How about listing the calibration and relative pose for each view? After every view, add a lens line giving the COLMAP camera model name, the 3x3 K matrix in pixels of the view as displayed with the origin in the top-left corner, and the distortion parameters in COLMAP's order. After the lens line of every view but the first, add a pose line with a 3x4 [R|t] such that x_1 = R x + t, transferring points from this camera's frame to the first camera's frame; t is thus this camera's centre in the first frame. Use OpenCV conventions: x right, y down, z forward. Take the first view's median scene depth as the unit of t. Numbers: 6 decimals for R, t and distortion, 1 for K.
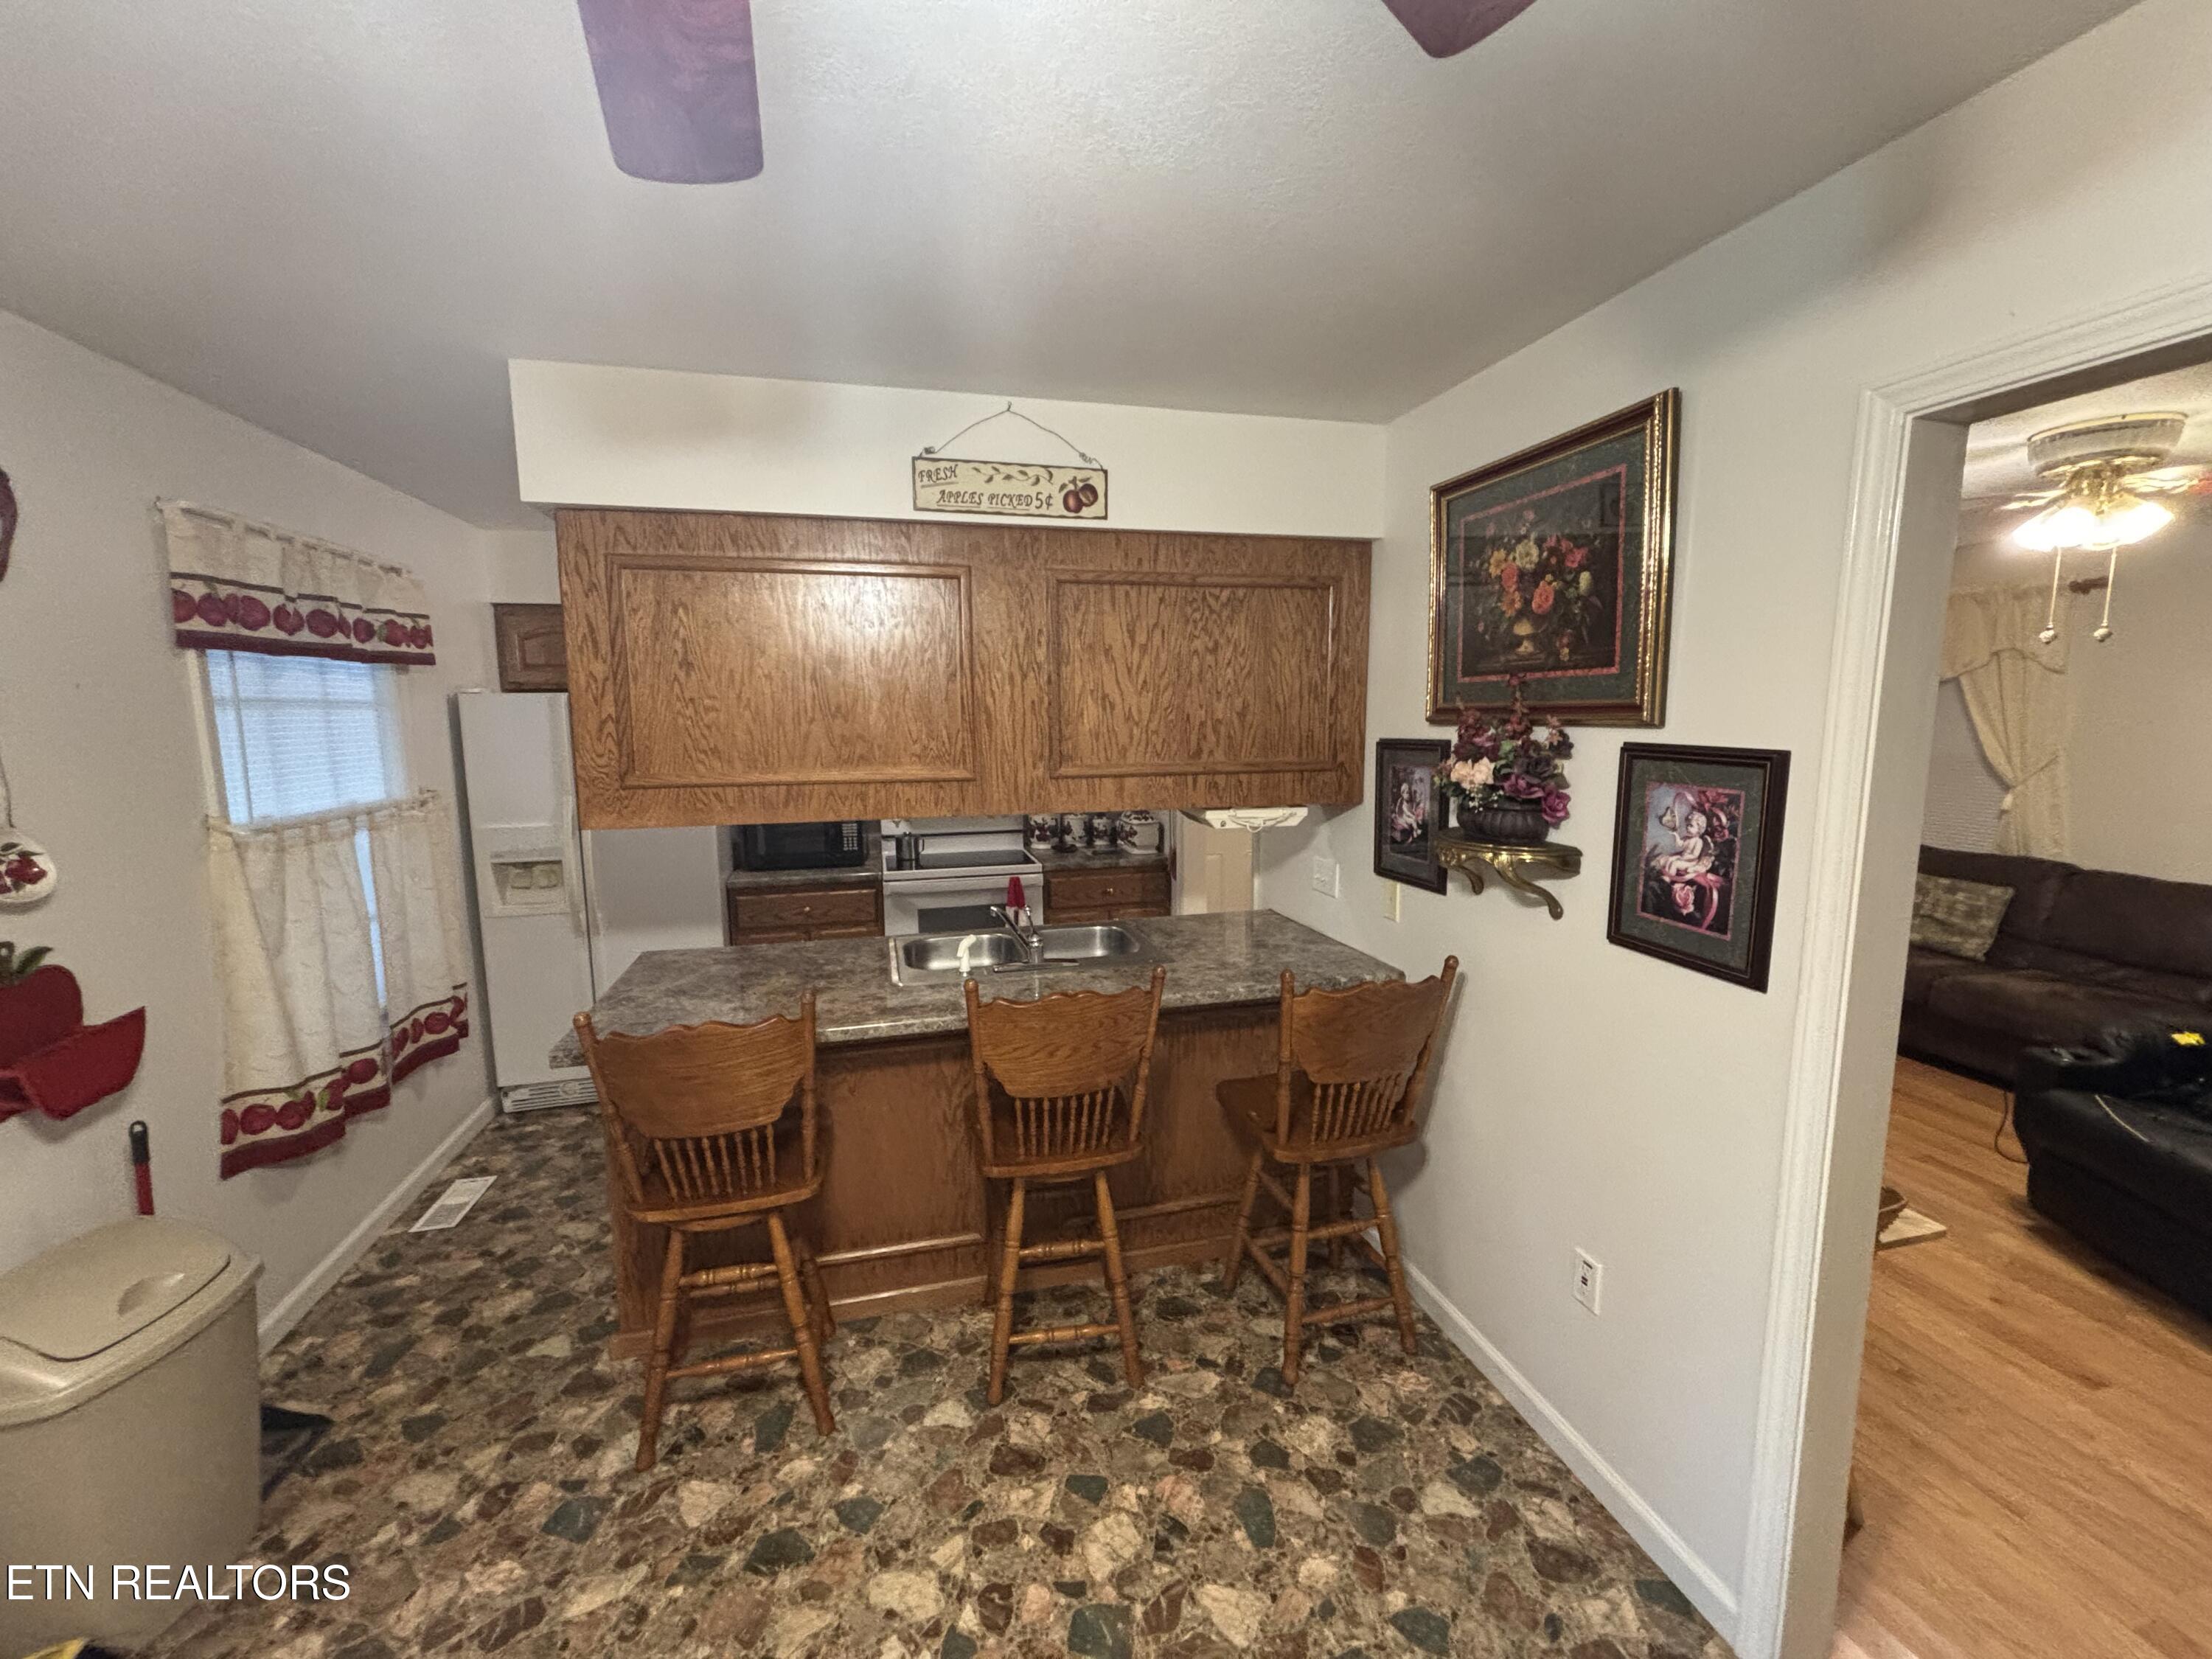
lens RADIAL K [[873.9, 0, 1106.0], [0, 873.9, 829.5], [0, 0, 1]] dist [0.001012, 0.000043]
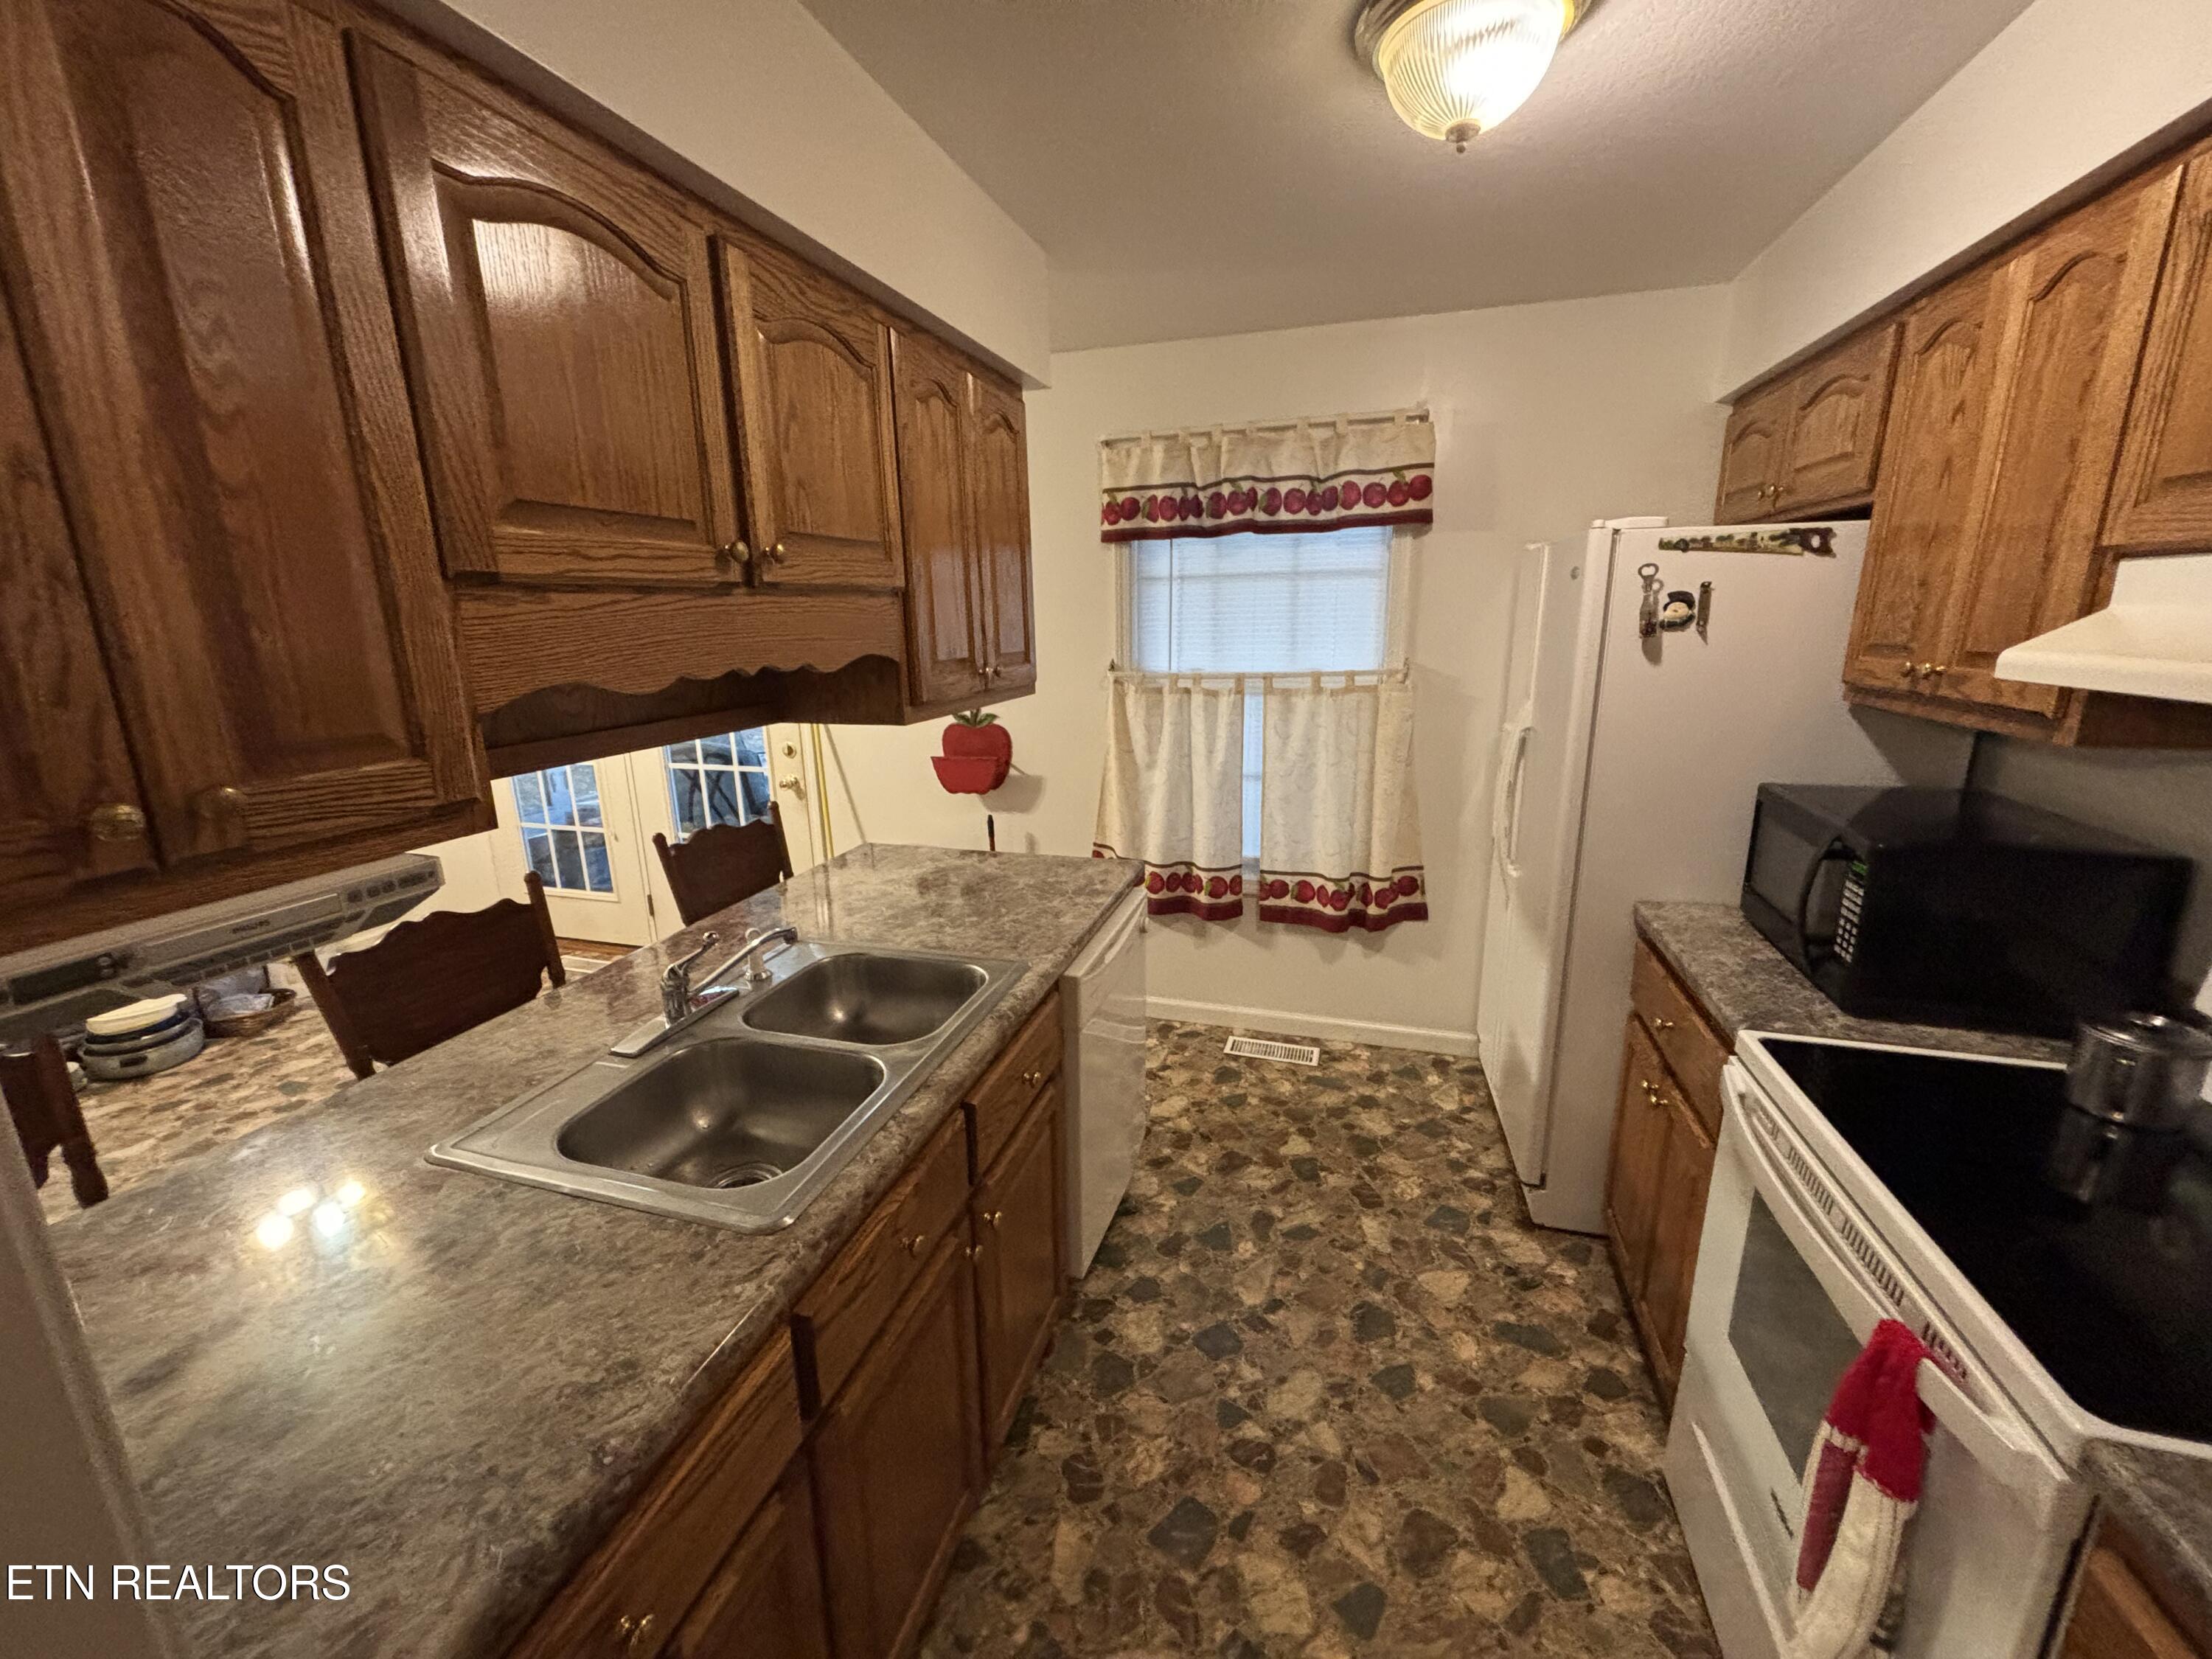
lens RADIAL K [[873.9, 0, 1106.0], [0, 873.9, 829.5], [0, 0, 1]] dist [0.001012, 0.000043]
pose [[-0.526158, 0.218719, -0.821778, 0.200496], [-0.089686, 0.946697, 0.309390, -0.155544], [0.845644, 0.236490, -0.478496, 1.373038]]
